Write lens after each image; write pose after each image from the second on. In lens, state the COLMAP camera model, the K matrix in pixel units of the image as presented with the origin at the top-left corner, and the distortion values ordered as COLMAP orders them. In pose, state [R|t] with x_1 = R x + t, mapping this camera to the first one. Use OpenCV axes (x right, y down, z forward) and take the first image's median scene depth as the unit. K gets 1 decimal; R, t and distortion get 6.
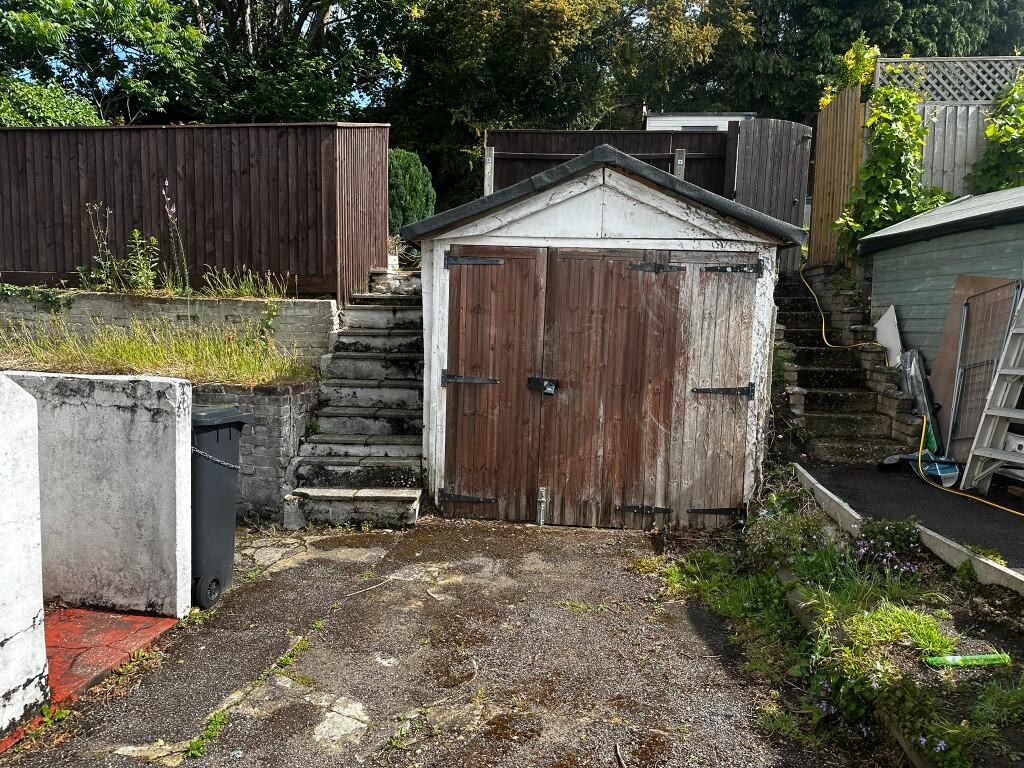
lens RADIAL K [[721.0, 0, 512.0], [0, 721.0, 384.0], [0, 0, 1]] dist [0.007847, -0.000160]
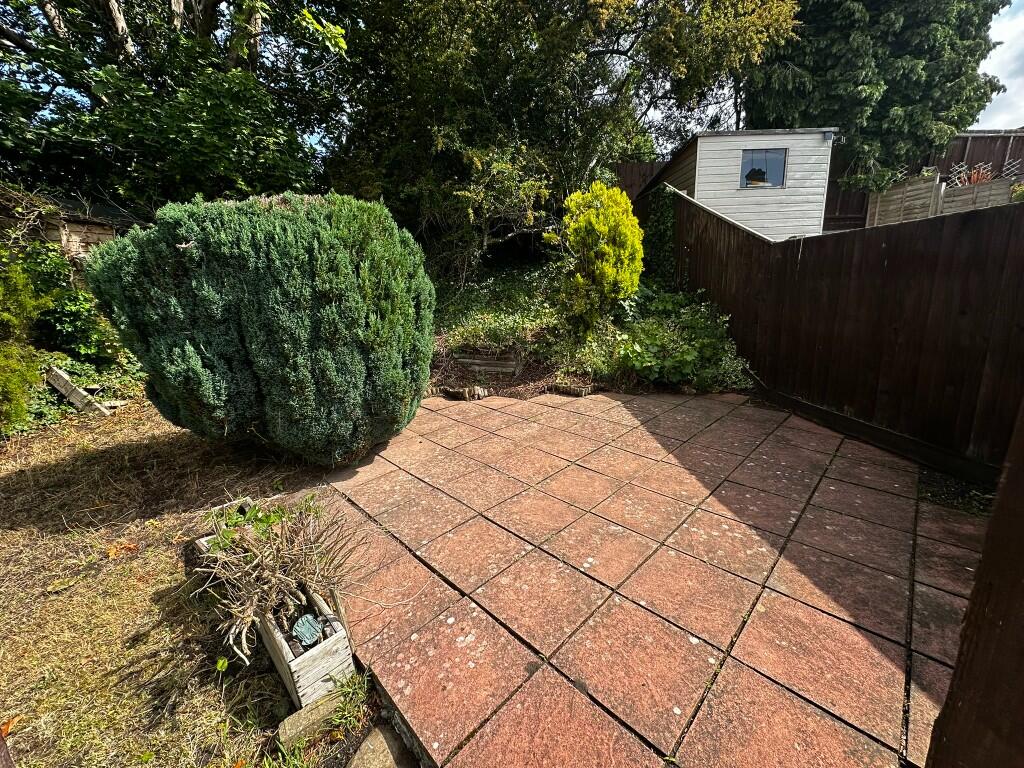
lens RADIAL K [[412.0, 0, 512.0], [0, 412.0, 384.0], [0, 0, 1]] dist [-0.001273, 0.000078]
pose [[0.990066, -0.088323, 0.109401, -0.072096], [0.074293, 0.989209, 0.126281, -0.186027], [-0.119374, -0.116899, 0.985944, 0.574823]]
